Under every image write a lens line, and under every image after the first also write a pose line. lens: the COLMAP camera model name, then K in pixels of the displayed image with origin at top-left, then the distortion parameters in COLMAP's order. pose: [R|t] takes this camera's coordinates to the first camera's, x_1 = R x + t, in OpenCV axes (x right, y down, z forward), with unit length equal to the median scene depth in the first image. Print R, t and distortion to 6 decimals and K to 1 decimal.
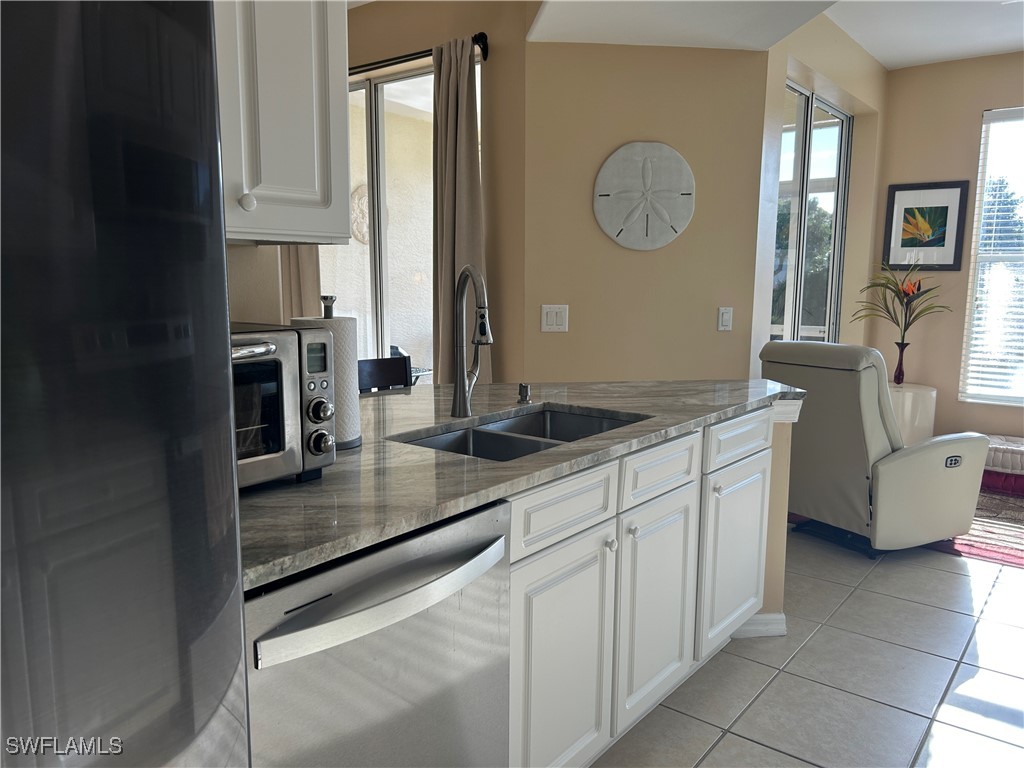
lens RADIAL K [[769.7, 0, 511.5], [0, 769.7, 388.5], [0, 0, 1]] dist [0.050601, -0.055107]
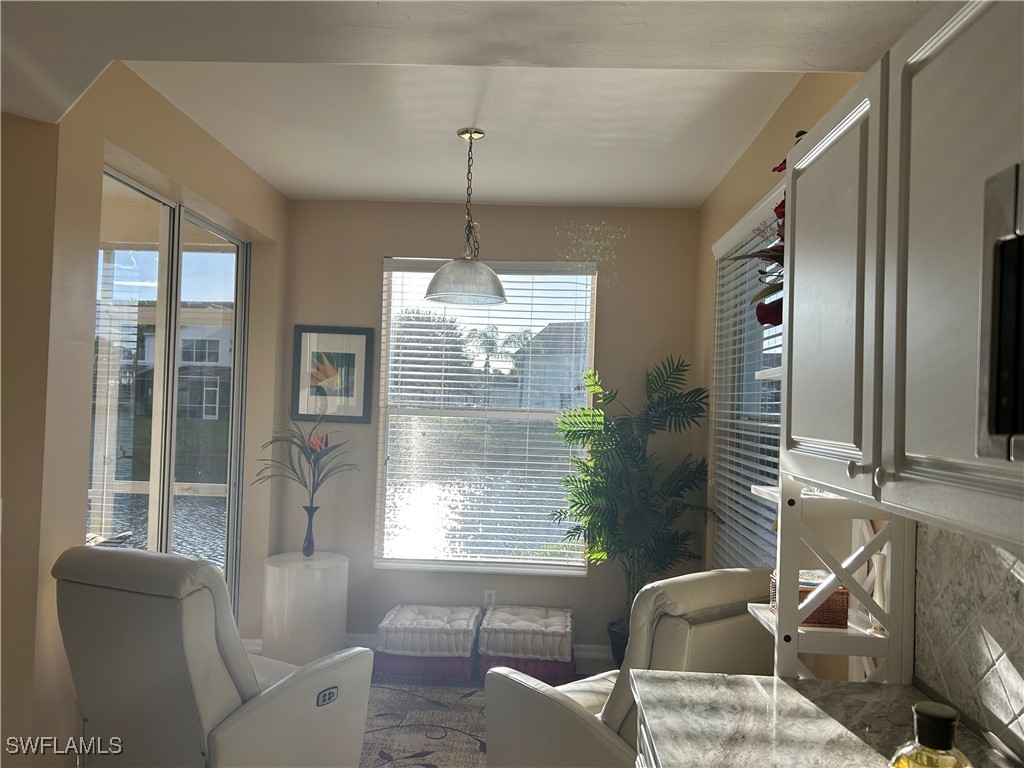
lens RADIAL K [[769.7, 0, 514.4], [0, 769.7, 384.8], [0, 0, 1]] dist [0.050601, -0.055107]
pose [[0.807116, 0.036897, 0.589239, 0.178527], [0.055440, 0.988898, -0.137863, -0.062247], [-0.587785, 0.143939, 0.796110, 0.172974]]
